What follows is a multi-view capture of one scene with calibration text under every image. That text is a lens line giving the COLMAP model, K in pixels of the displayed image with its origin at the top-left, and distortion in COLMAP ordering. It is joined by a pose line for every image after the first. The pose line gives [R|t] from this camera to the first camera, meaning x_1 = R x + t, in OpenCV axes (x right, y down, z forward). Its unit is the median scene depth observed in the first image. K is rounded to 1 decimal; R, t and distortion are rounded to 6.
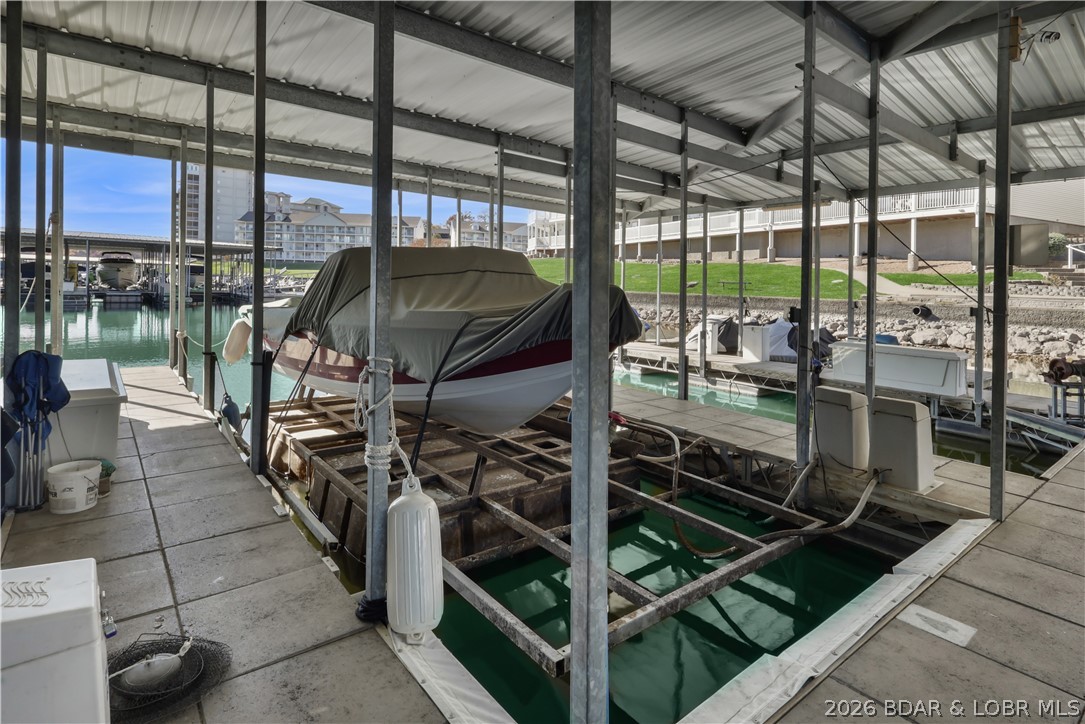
lens RADIAL K [[502.1, 0, 543.2], [0, 502.1, 357.9], [0, 0, 1]] dist [-0.002110, -0.000479]
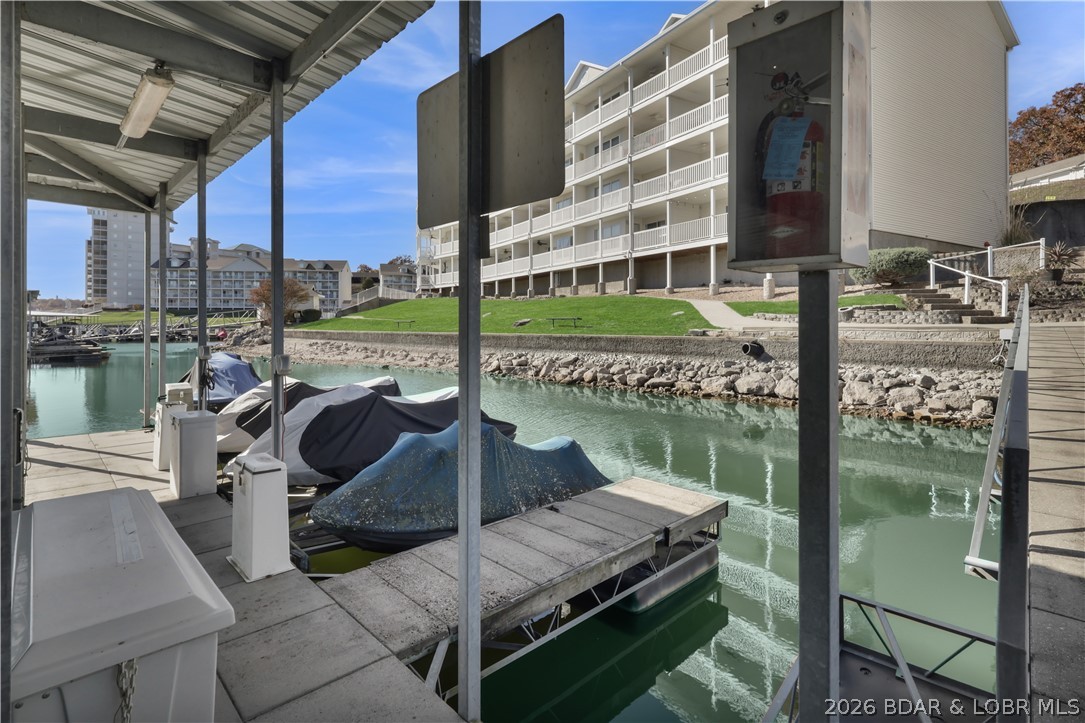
lens RADIAL K [[502.1, 0, 541.9], [0, 502.1, 365.2], [0, 0, 1]] dist [-0.002110, -0.000479]
pose [[0.997148, -0.030166, 0.069184, 0.391647], [0.034885, 0.997072, -0.068042, -0.028462], [-0.066929, 0.070262, 0.995281, 0.274408]]
